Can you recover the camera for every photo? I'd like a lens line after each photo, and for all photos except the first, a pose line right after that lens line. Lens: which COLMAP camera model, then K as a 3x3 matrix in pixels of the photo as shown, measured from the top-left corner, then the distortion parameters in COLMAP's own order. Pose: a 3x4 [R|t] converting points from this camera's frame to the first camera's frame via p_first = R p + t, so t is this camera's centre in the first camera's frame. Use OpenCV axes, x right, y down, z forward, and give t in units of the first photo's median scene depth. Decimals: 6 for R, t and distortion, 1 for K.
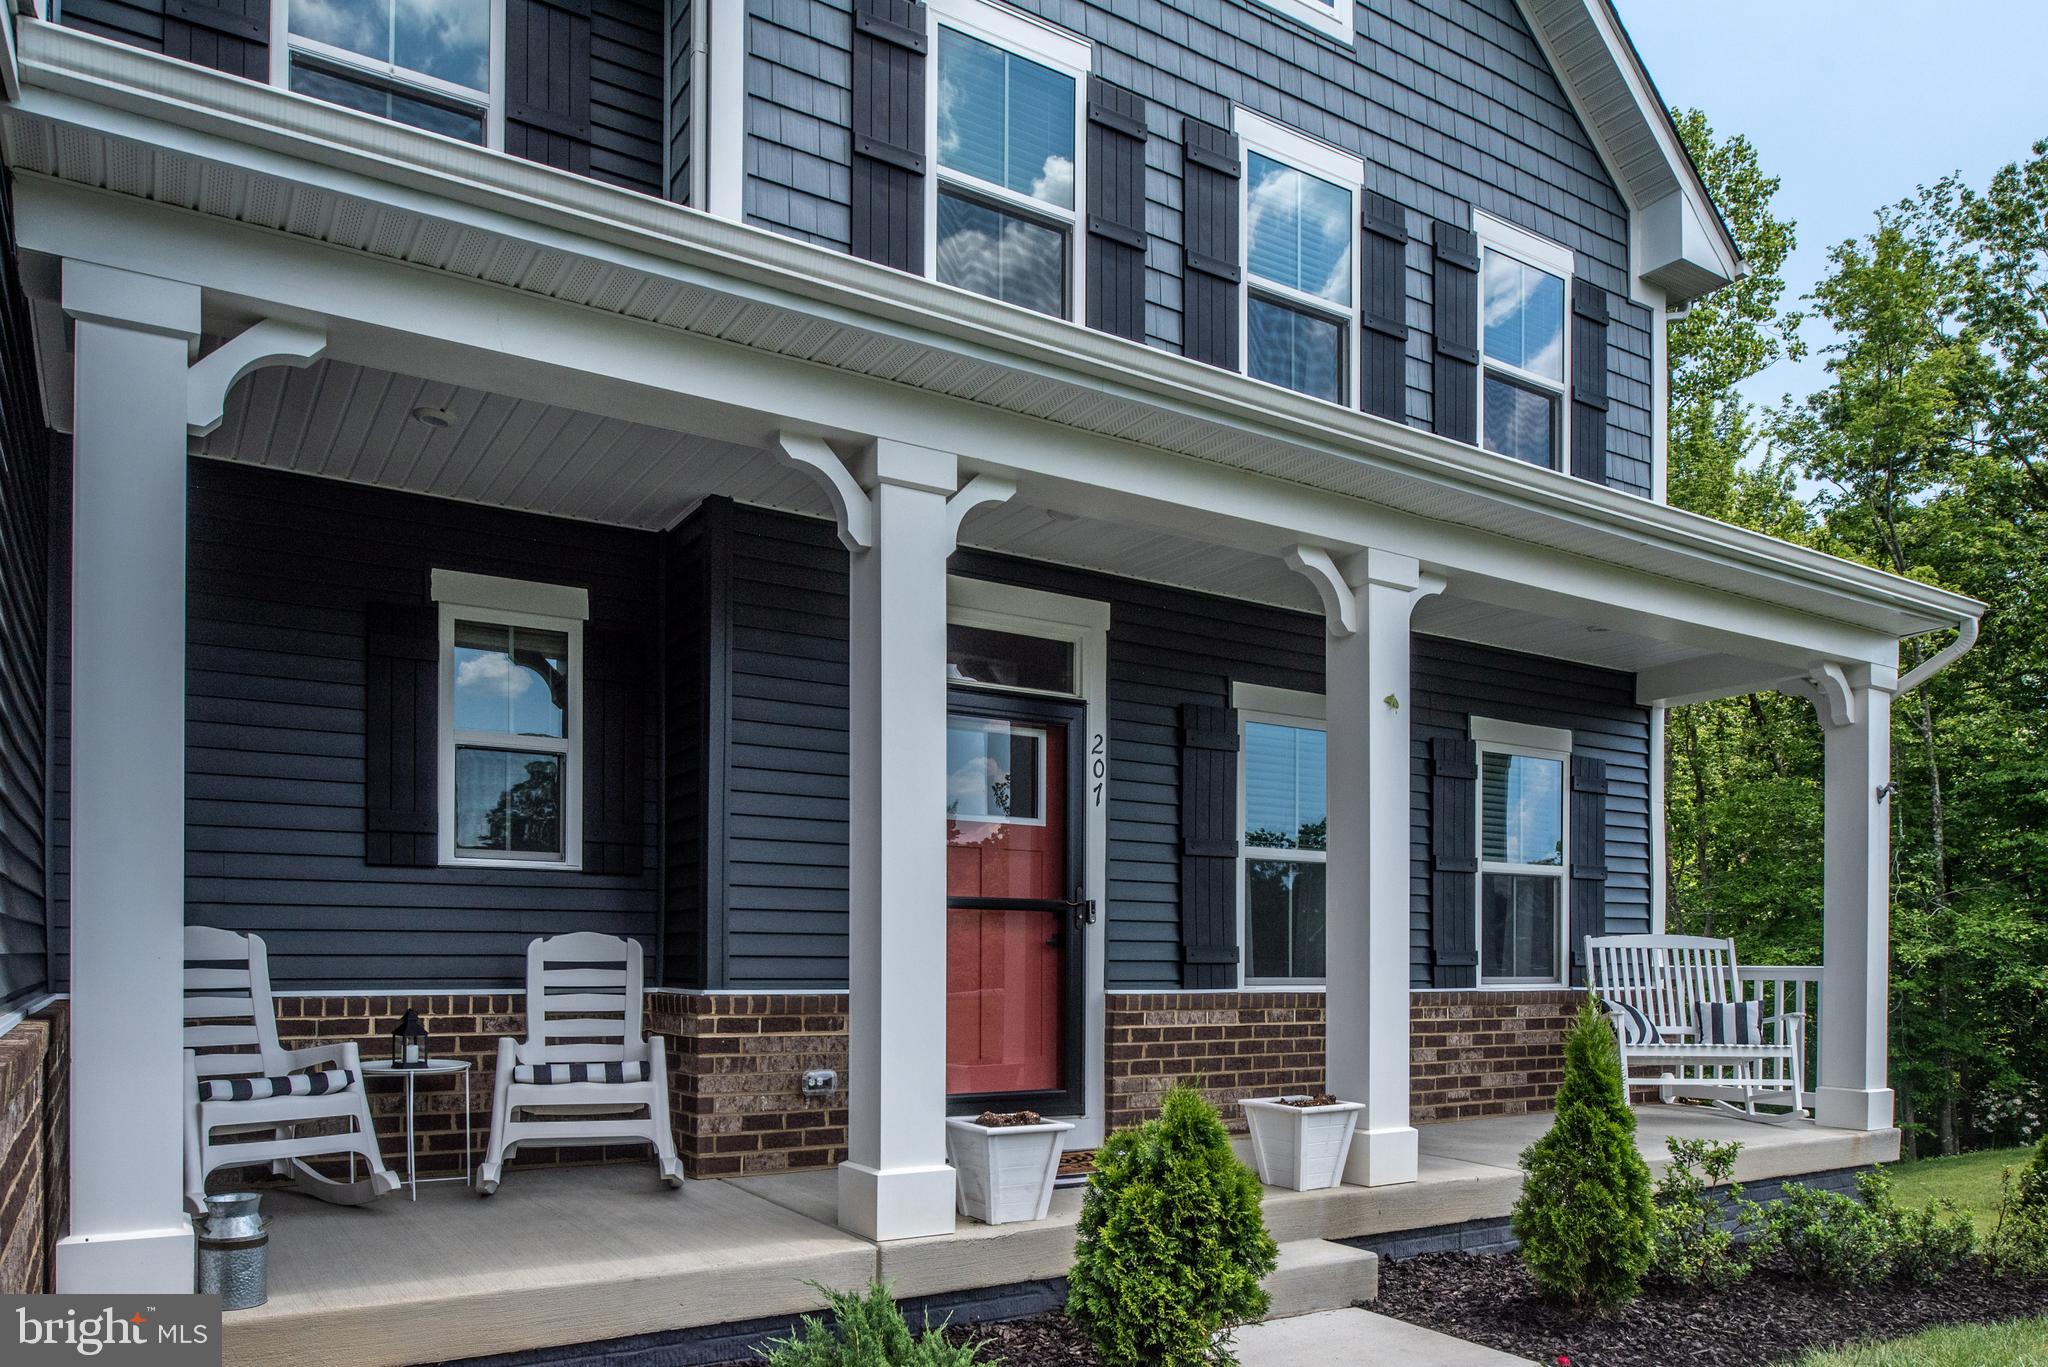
lens RADIAL K [[1419.5, 0, 1021.5], [0, 1419.5, 968.4], [0, 0, 1]] dist [-0.008608, -0.005228]
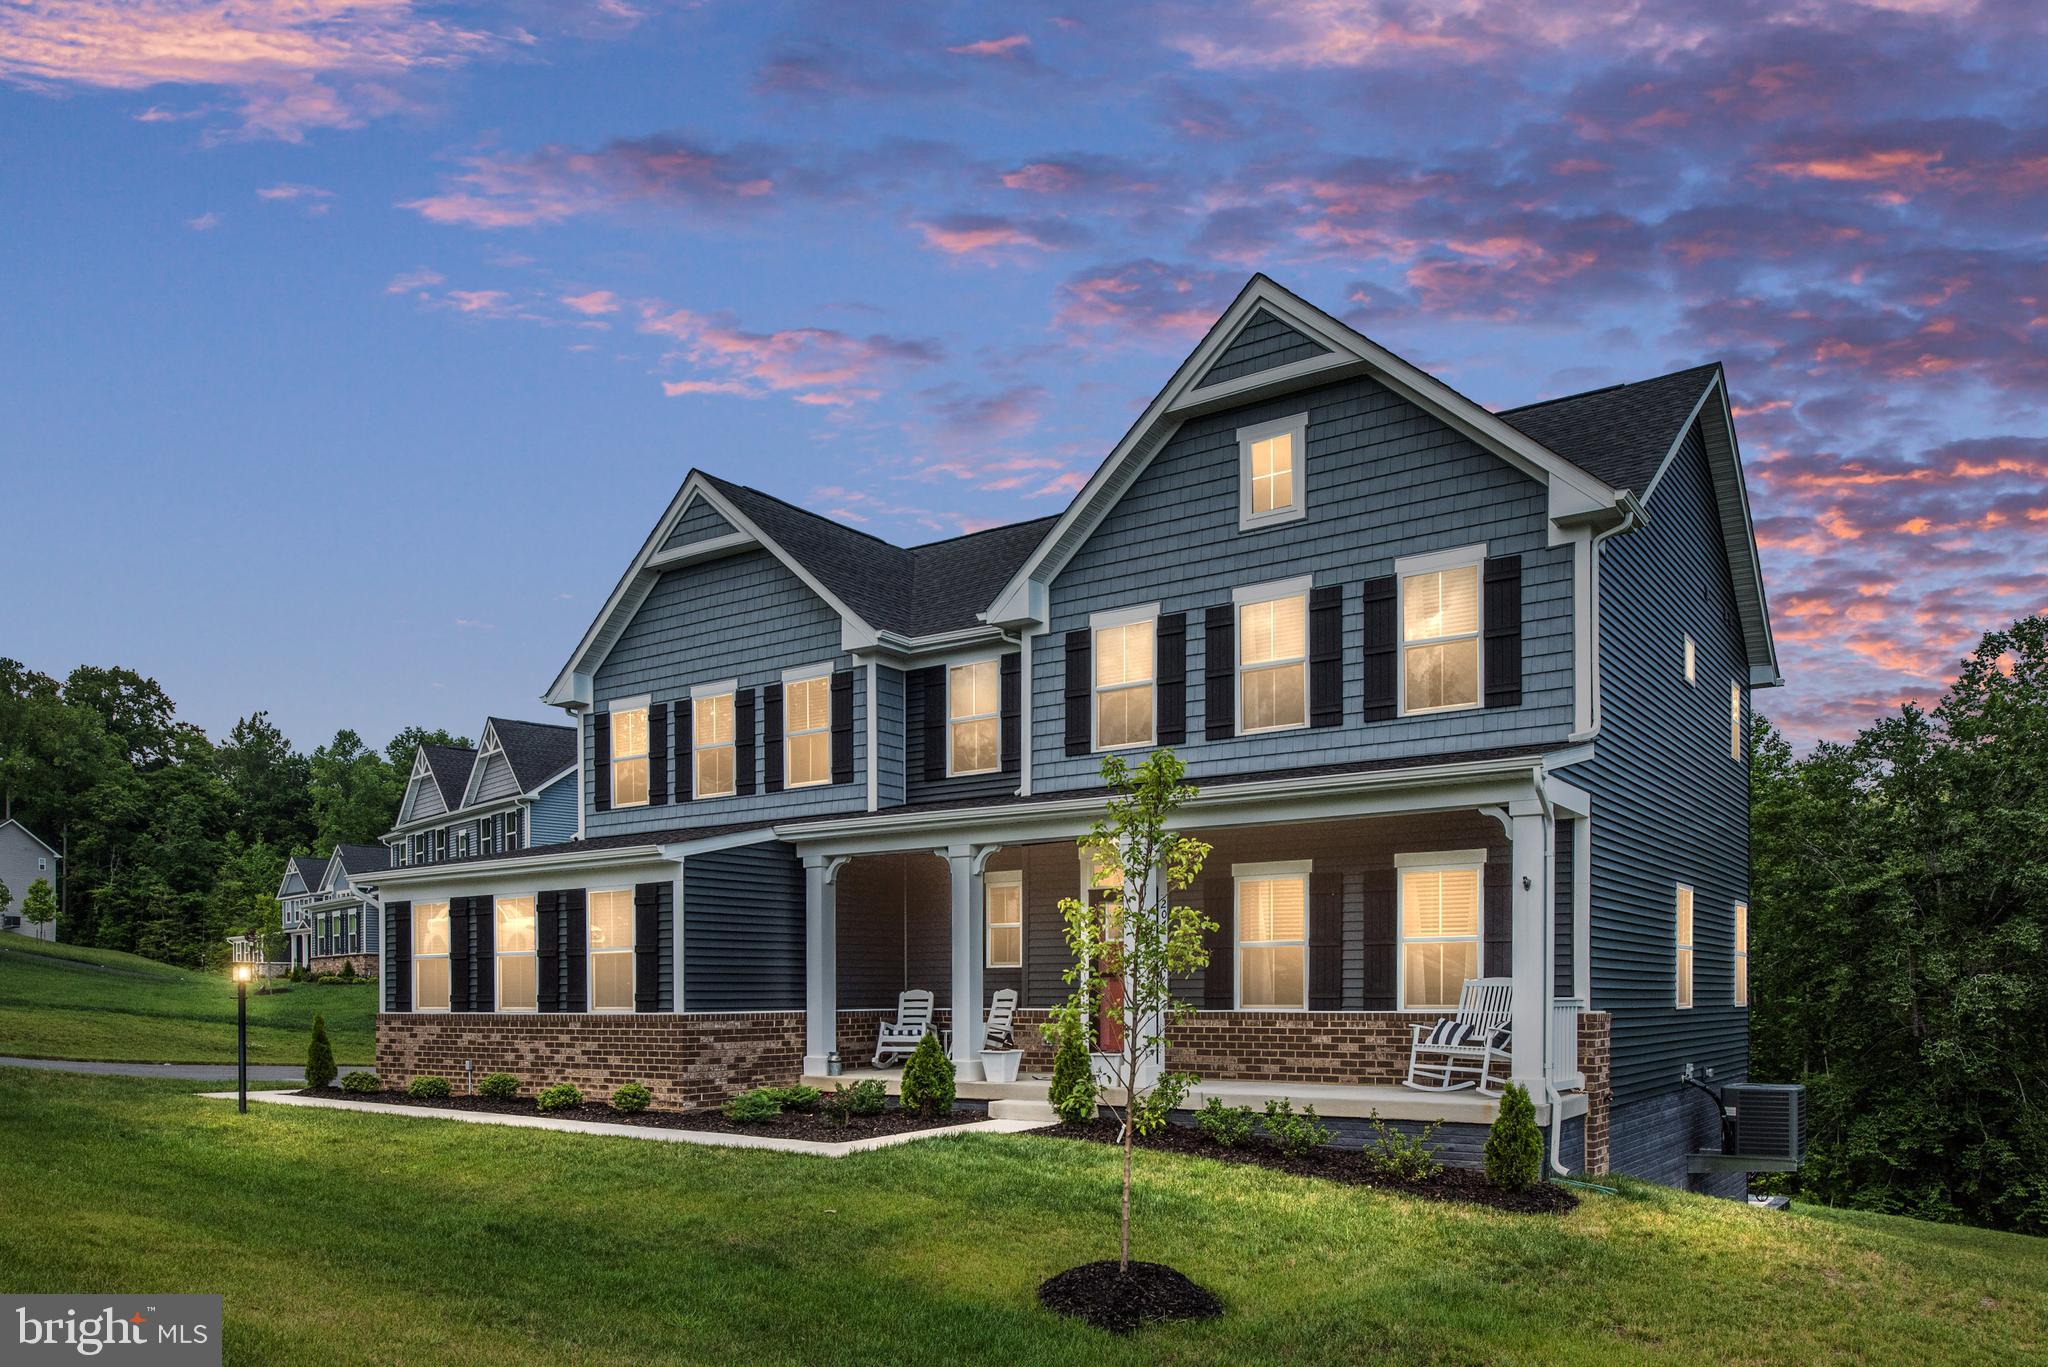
lens RADIAL K [[1460.0, 0, 1031.6], [0, 1460.0, 1004.0], [0, 0, 1]] dist [-0.004919, -0.001009]
pose [[0.383003, -0.000680, -0.923747, 2.189458], [0.001820, 0.999998, 0.000019, 0.005304], [0.923745, -0.001689, 0.383003, -0.113507]]
